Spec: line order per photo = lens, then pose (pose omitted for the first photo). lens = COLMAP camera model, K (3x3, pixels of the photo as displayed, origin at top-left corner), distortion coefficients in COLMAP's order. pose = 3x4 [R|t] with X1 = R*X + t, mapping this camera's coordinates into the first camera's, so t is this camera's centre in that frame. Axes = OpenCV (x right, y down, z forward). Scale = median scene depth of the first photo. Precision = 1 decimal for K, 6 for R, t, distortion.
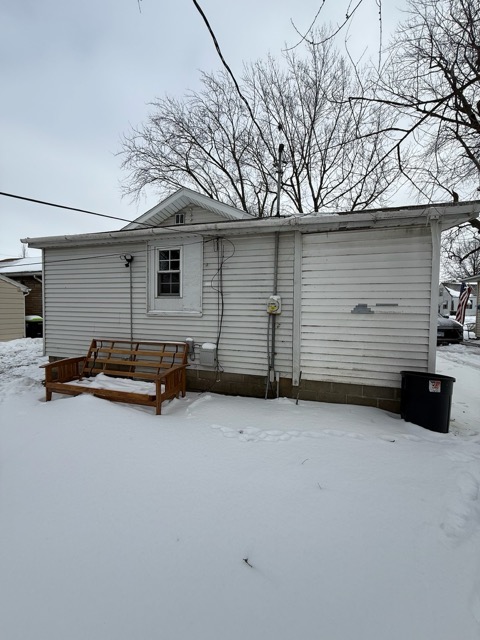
lens RADIAL K [[253.4, 0, 239.8], [0, 253.4, 320.3], [0, 0, 1]] dist [0.000729, -0.000046]
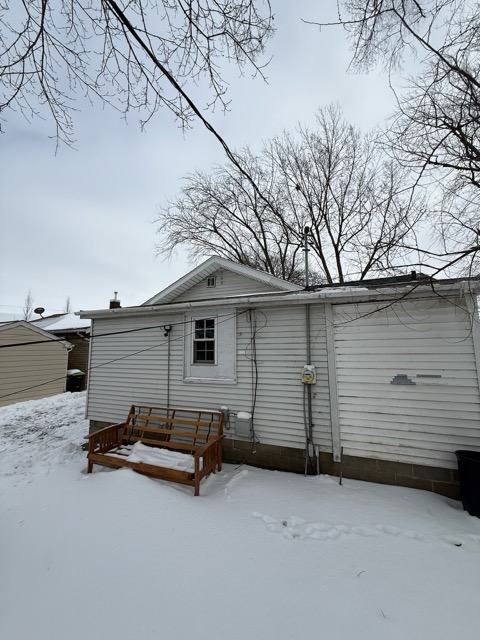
lens RADIAL K [[253.4, 0, 240.1], [0, 253.4, 319.8], [0, 0, 1]] dist [0.000729, -0.000046]
pose [[0.995331, -0.034027, -0.090326, -0.034151], [0.019613, 0.987576, -0.155914, -0.113999], [0.094509, 0.153414, 0.983632, -0.042993]]
